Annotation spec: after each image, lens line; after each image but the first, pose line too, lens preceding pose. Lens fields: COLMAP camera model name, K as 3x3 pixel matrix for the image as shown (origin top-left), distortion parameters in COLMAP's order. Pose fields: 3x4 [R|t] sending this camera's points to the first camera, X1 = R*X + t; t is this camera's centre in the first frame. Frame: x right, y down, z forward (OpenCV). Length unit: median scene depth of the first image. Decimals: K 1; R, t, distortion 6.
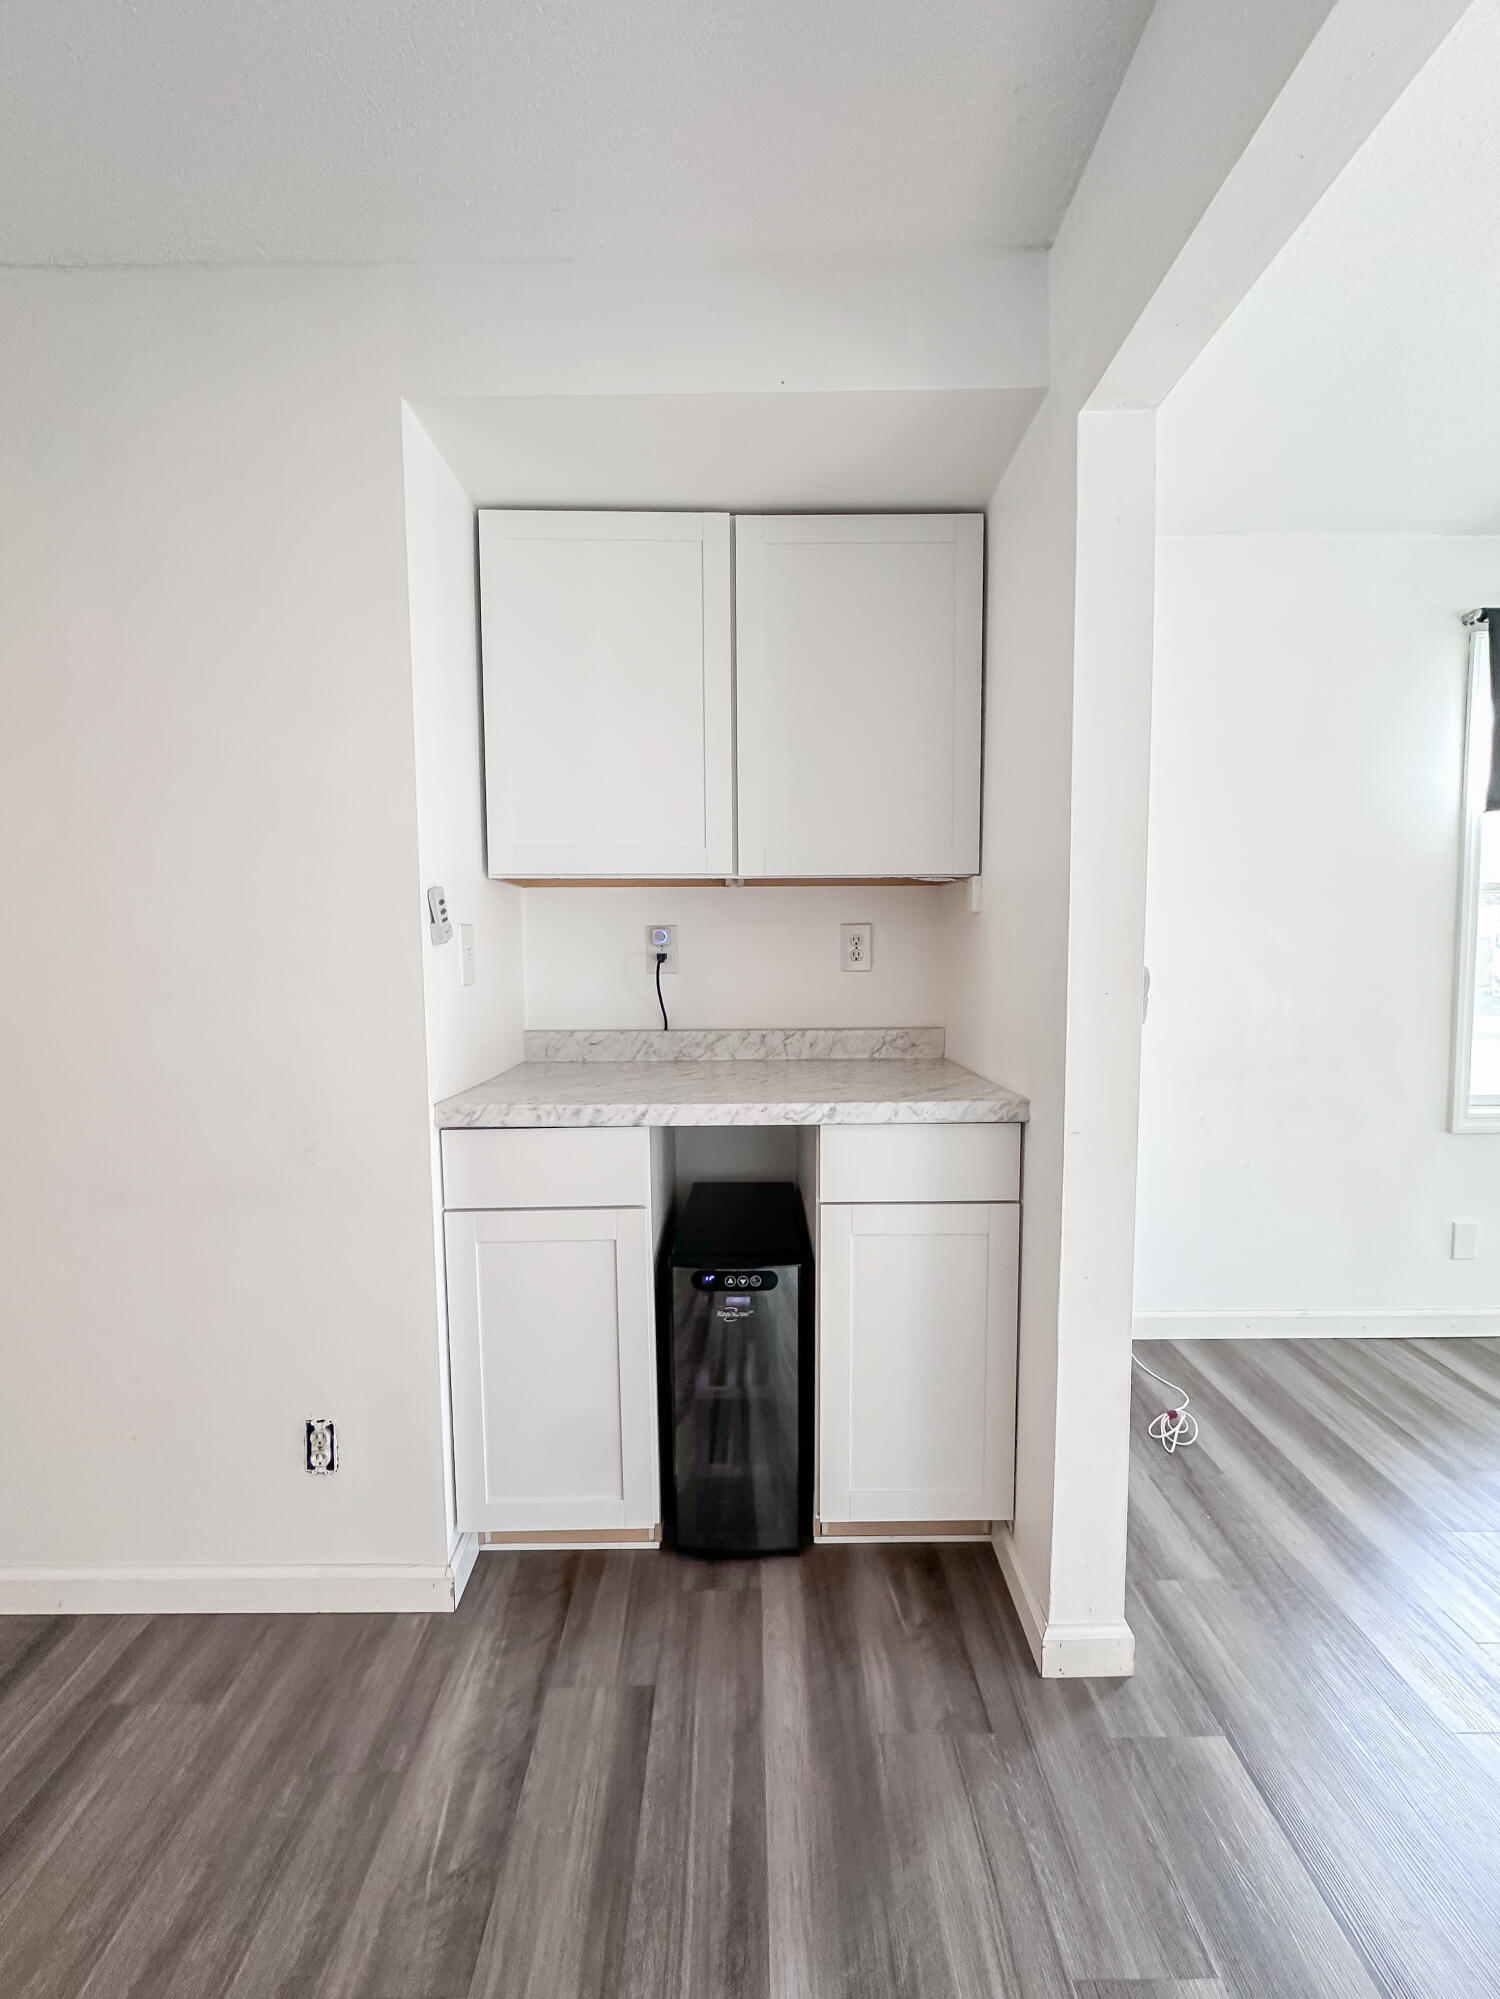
lens RADIAL K [[821.9, 0, 753.3], [0, 821.9, 1000.3], [0, 0, 1]] dist [0.004895, -0.000971]
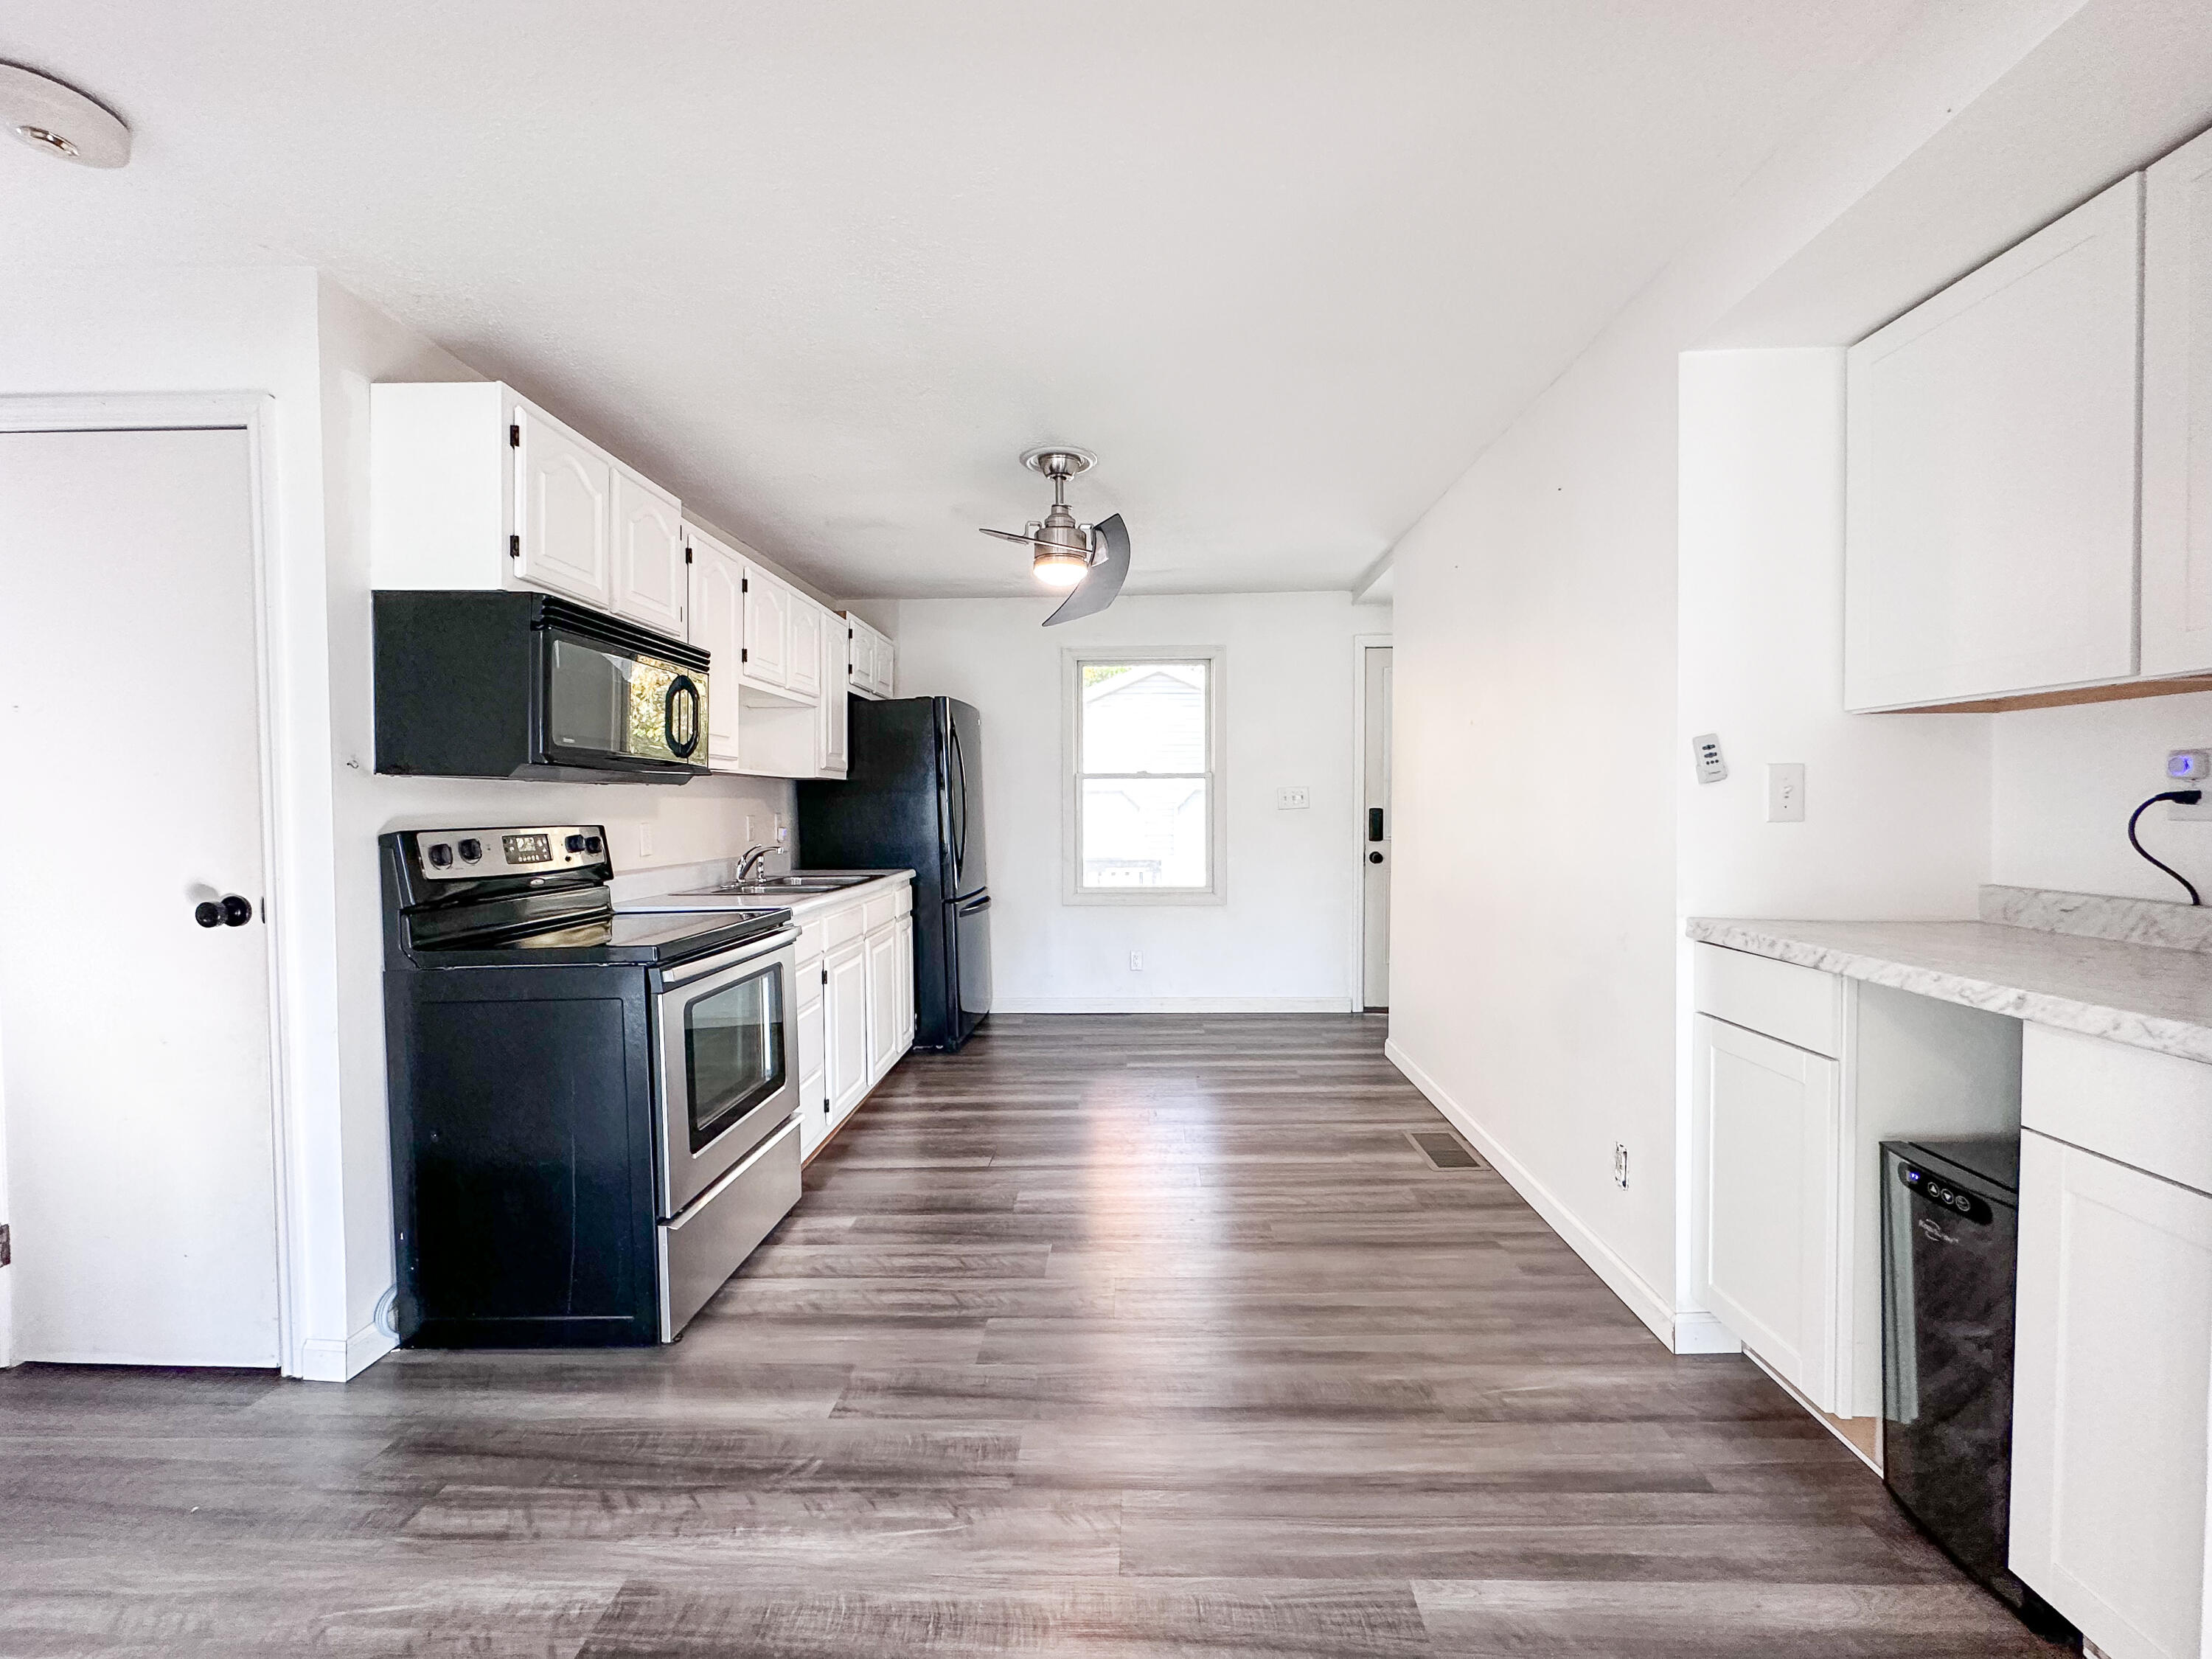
lens RADIAL K [[909.5, 0, 1114.3], [0, 909.5, 825.0], [0, 0, 1]] dist [0.004895, -0.000971]
pose [[-0.032616, 0.032108, -0.998952, 0.941641], [-0.061944, 0.997498, 0.034084, 0.000589], [0.997547, 0.062990, -0.030546, 0.205668]]
